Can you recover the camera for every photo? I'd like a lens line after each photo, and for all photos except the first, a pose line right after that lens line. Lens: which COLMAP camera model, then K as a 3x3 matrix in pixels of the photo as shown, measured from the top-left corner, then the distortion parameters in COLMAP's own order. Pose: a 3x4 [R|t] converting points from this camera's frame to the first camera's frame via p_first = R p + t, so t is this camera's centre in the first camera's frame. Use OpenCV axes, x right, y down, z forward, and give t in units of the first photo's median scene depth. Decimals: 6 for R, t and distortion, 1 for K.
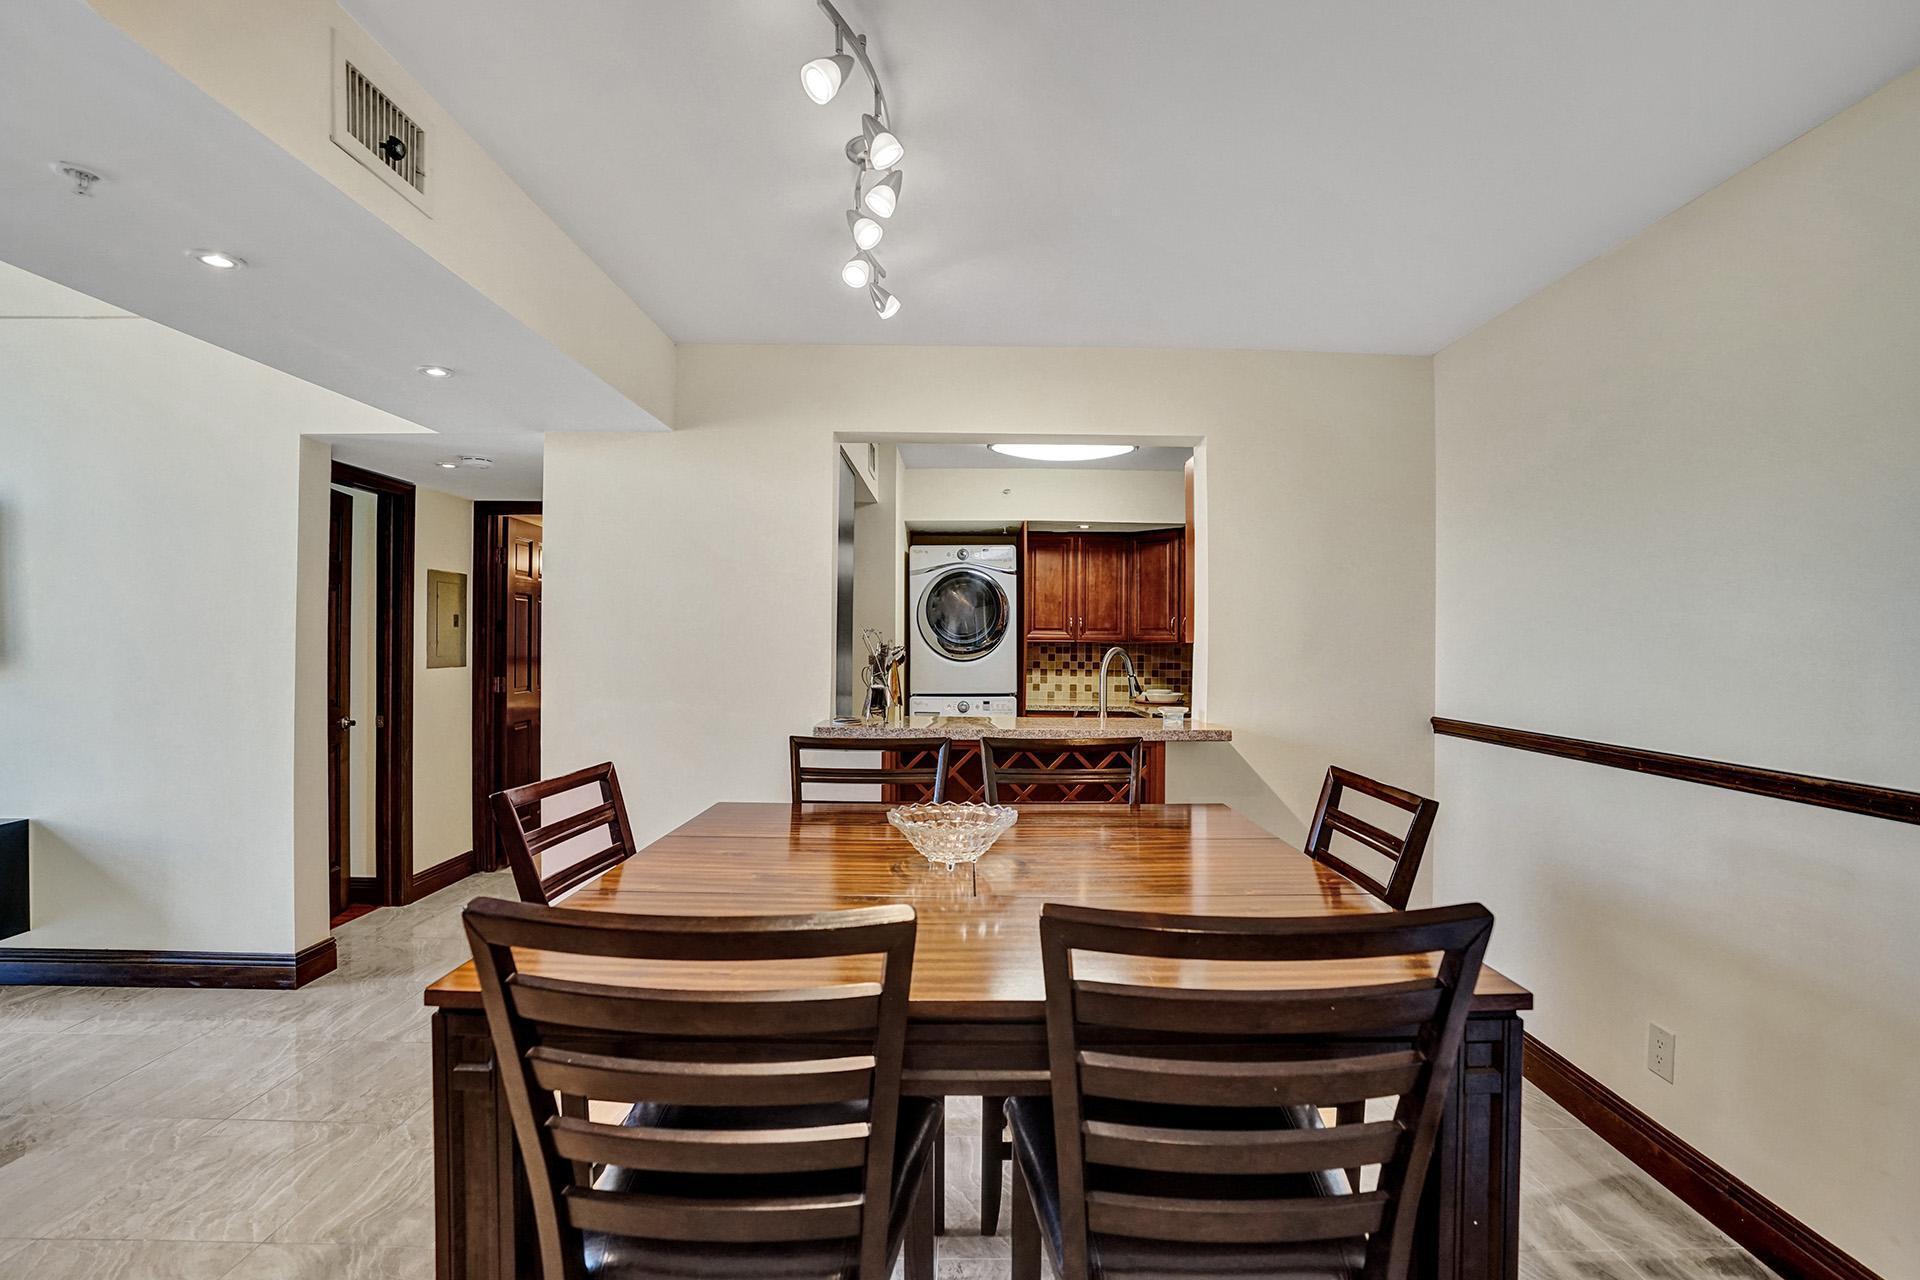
lens RADIAL K [[914.6, 0, 962.4], [0, 914.6, 631.7], [0, 0, 1]] dist [-0.074060, 0.028642]
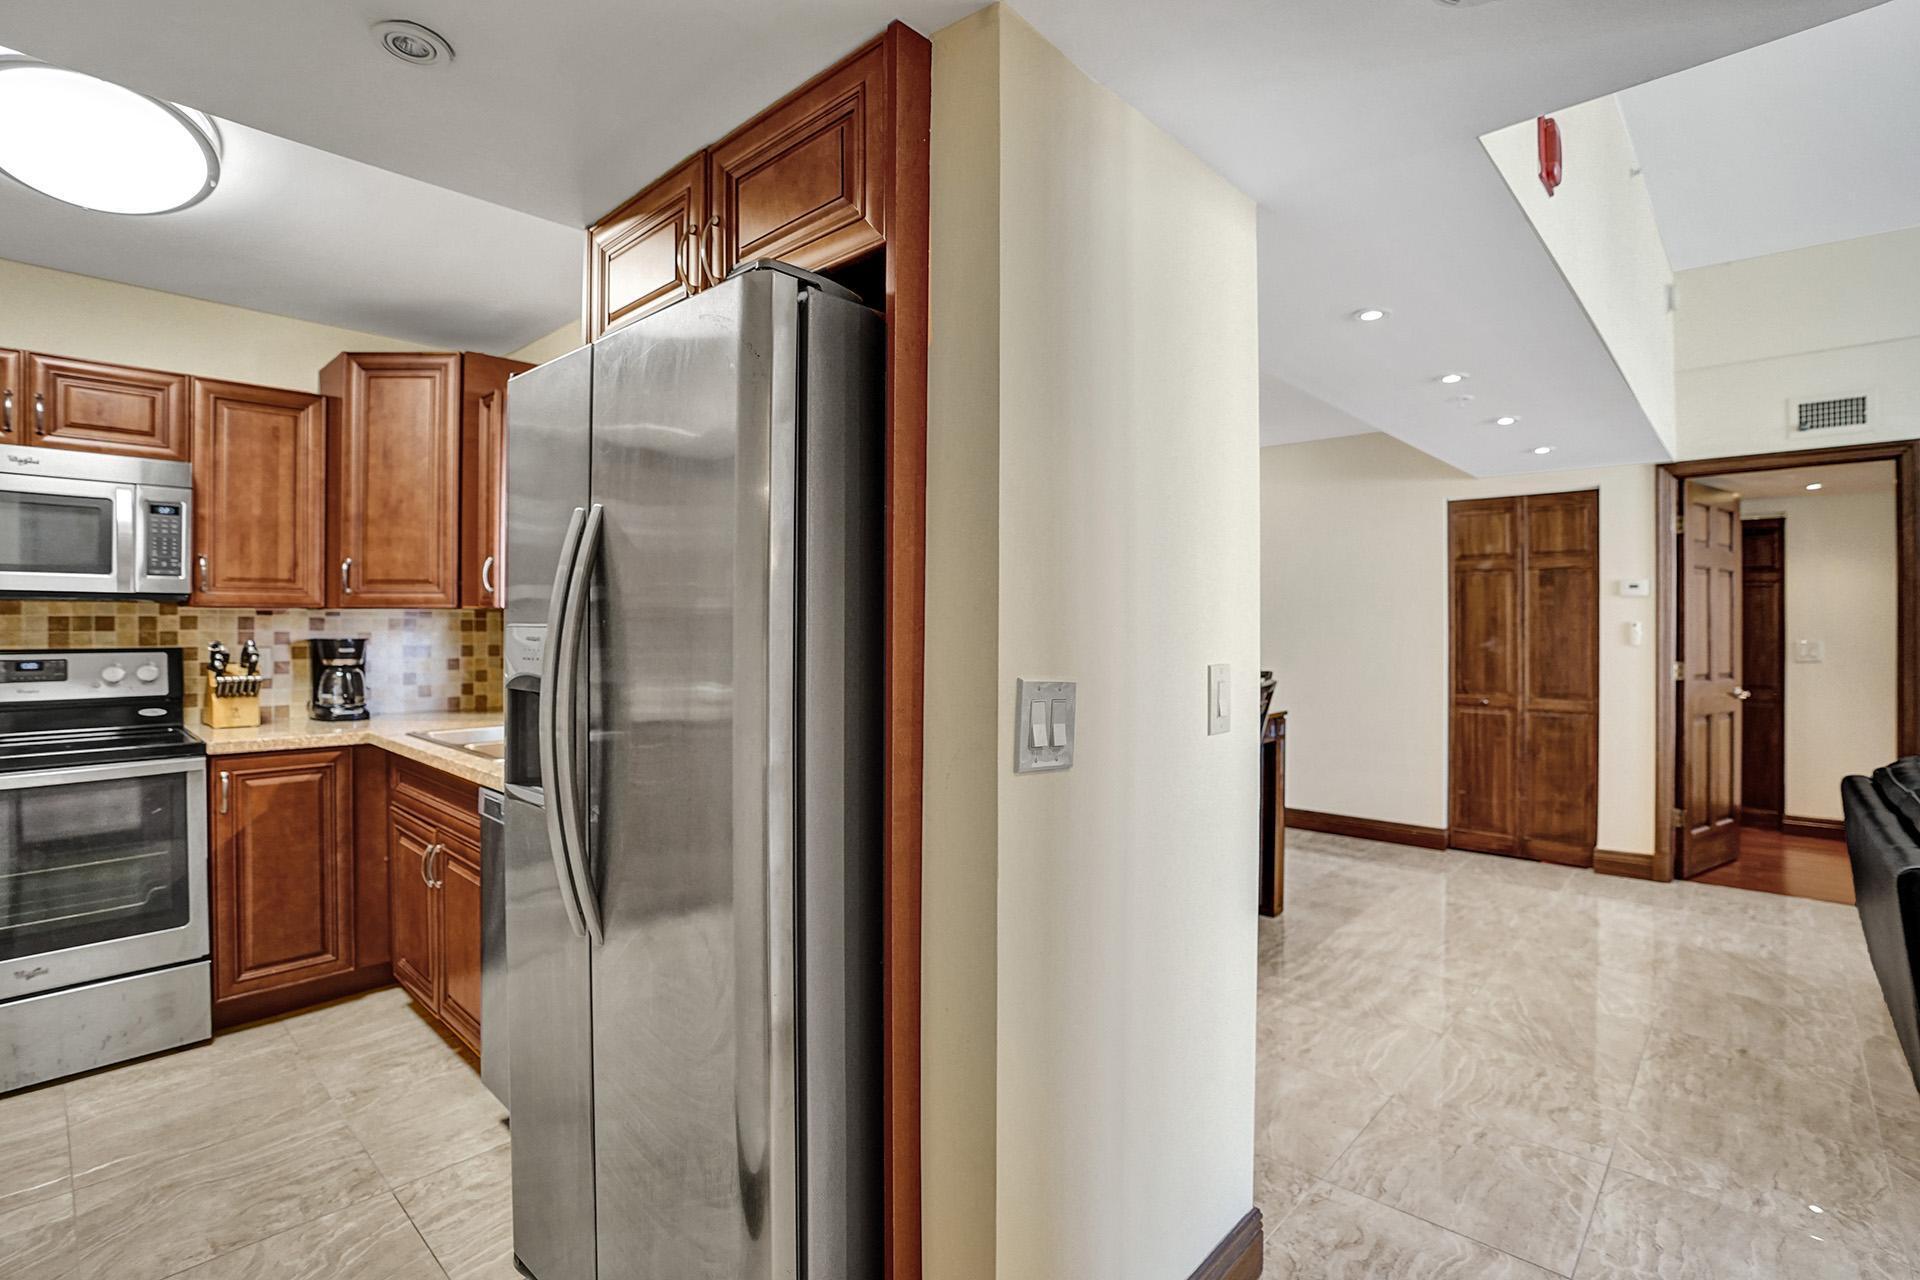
lens RADIAL K [[890.9, 0, 956.2], [0, 890.9, 631.8], [0, 0, 1]] dist [-0.065287, 0.024241]
pose [[-0.727227, -0.016879, 0.686189, -0.358691], [-0.016766, 0.999836, 0.006824, 0.014241], [-0.686192, -0.006542, -0.727391, 0.779868]]
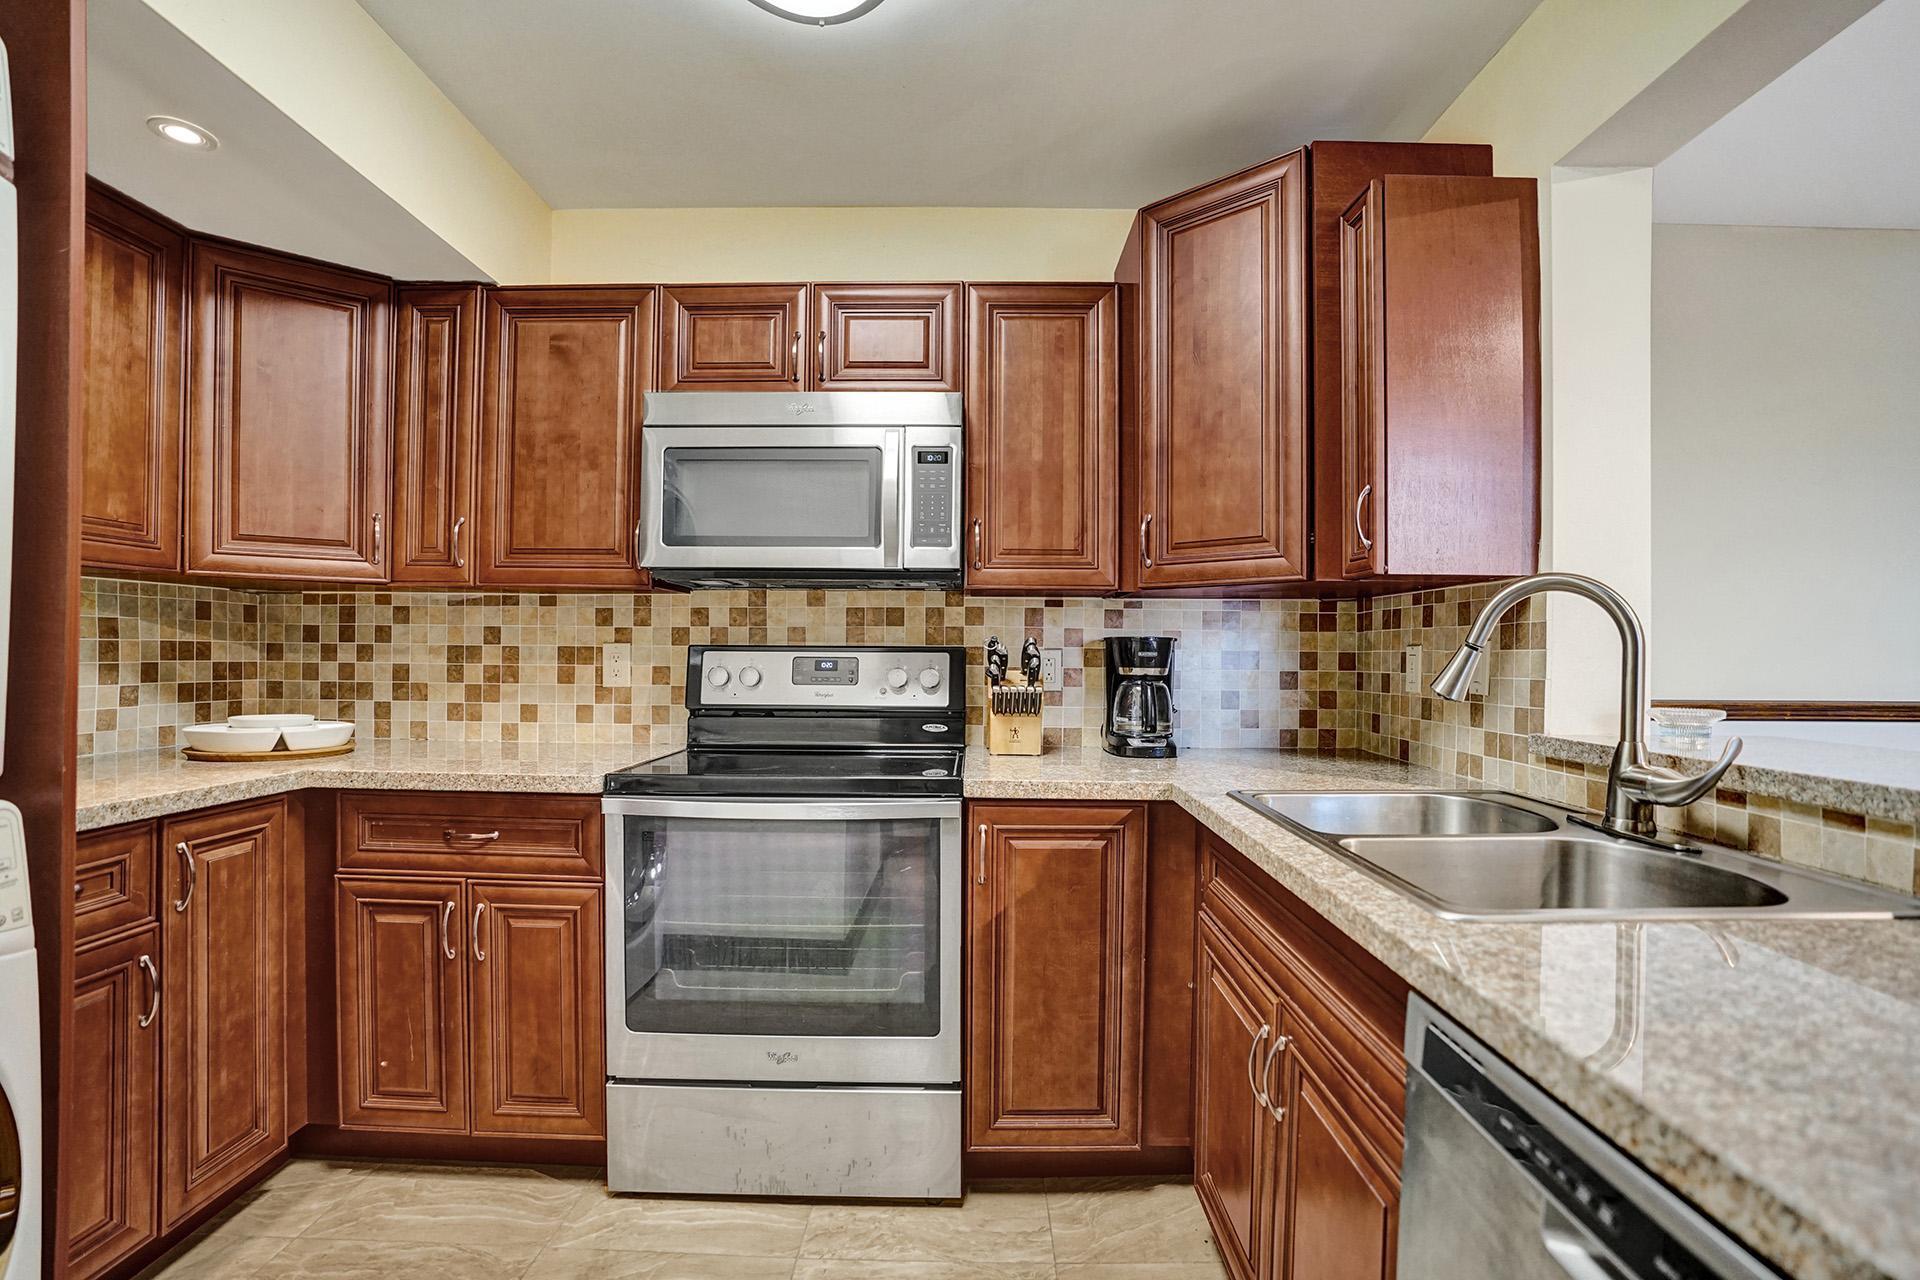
lens RADIAL K [[918.3, 0, 966.6], [0, 918.3, 653.1], [0, 0, 1]] dist [-0.076443, 0.031369]
pose [[0.016288, -0.011809, 0.999798, -0.118961], [-0.016829, 0.999785, 0.012084, 0.030961], [-0.999726, -0.017022, 0.016086, 0.721841]]
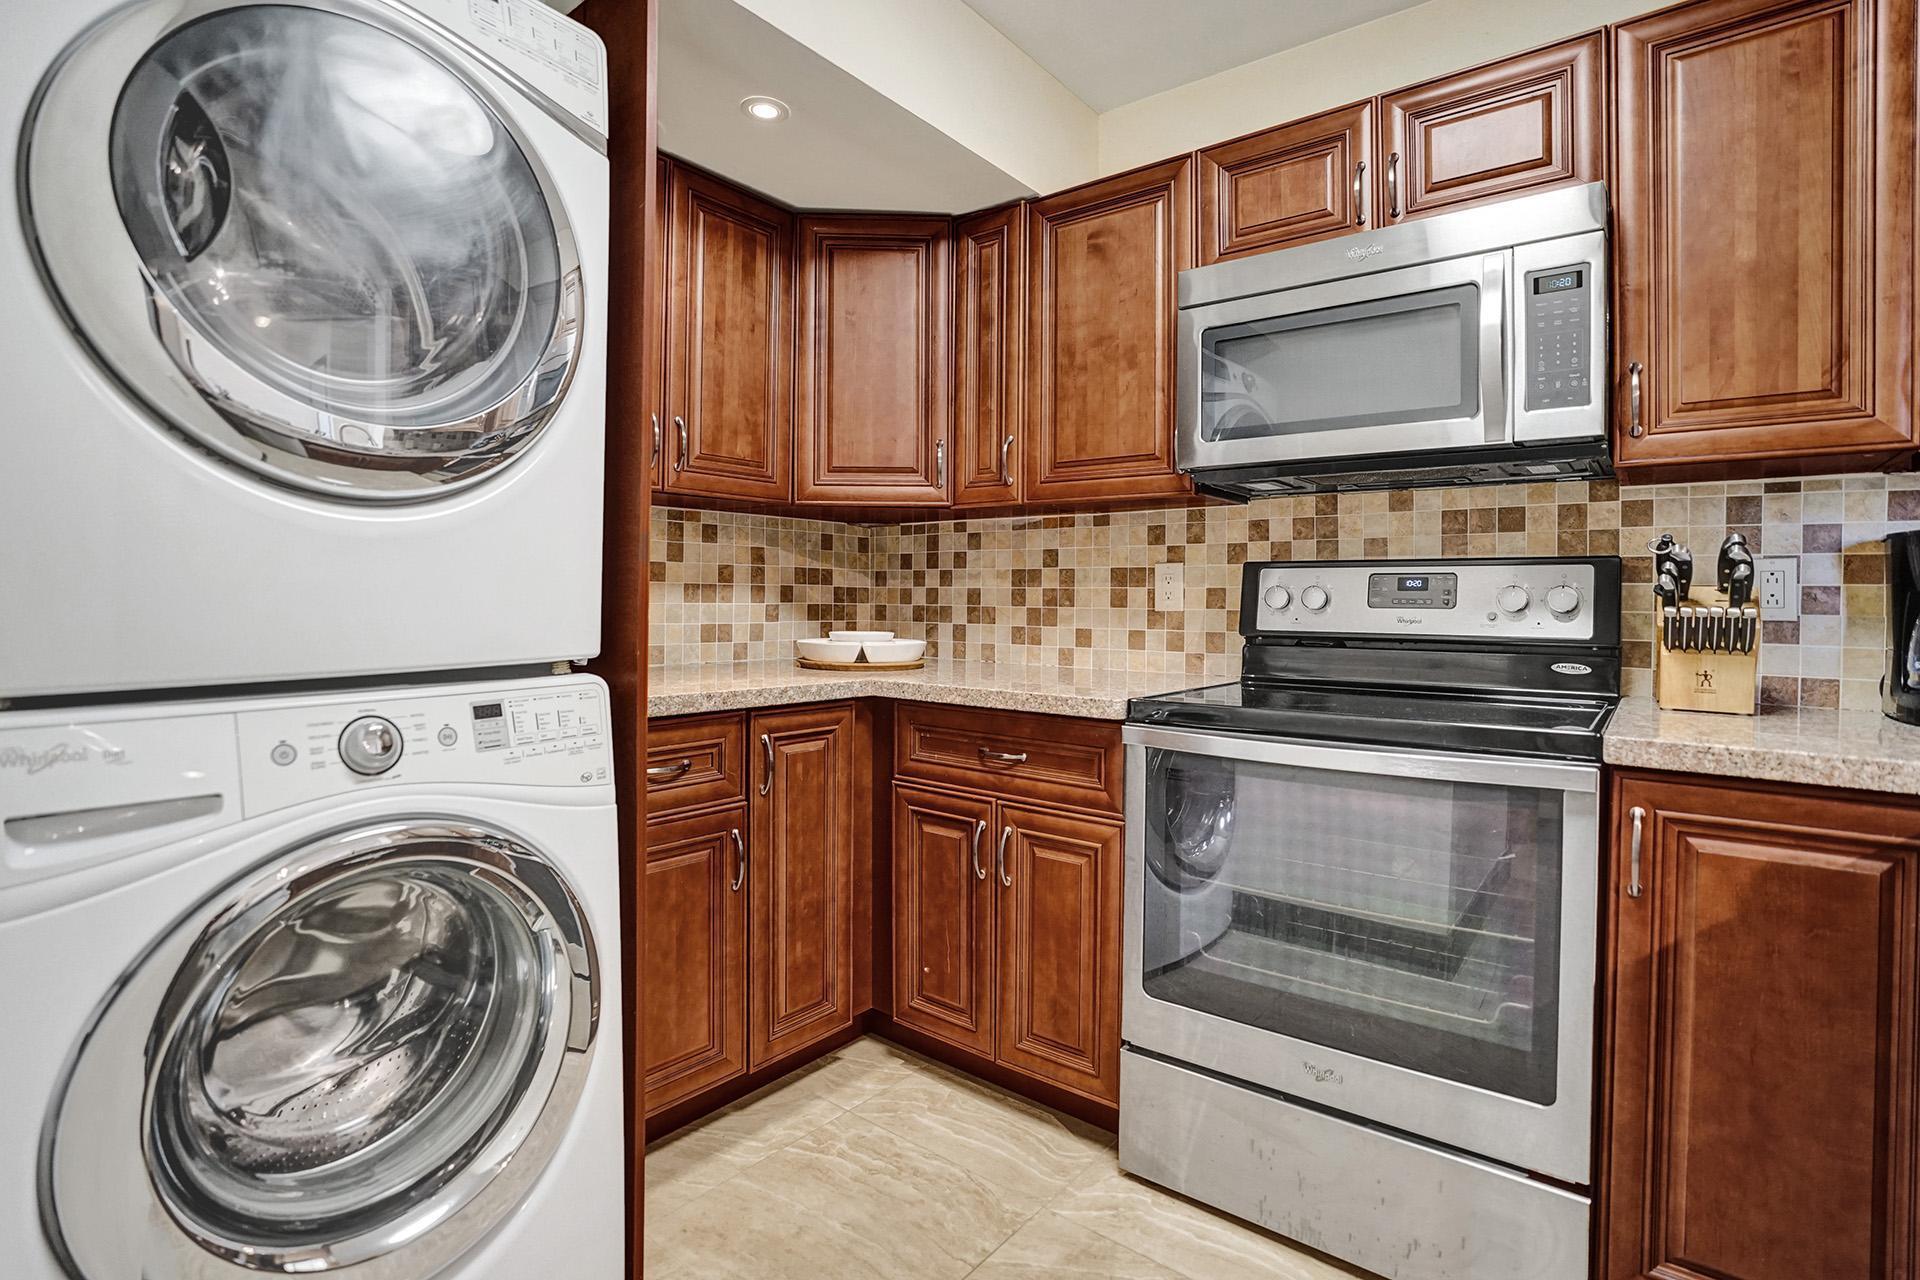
lens RADIAL K [[922.3, 0, 973.7], [0, 922.3, 604.7], [0, 0, 1]] dist [-0.073891, 0.029269]
pose [[0.622020, -0.010019, 0.782937, -0.059805], [-0.008400, 0.999775, 0.019468, 0.044148], [-0.782956, -0.018686, 0.621796, 0.713801]]
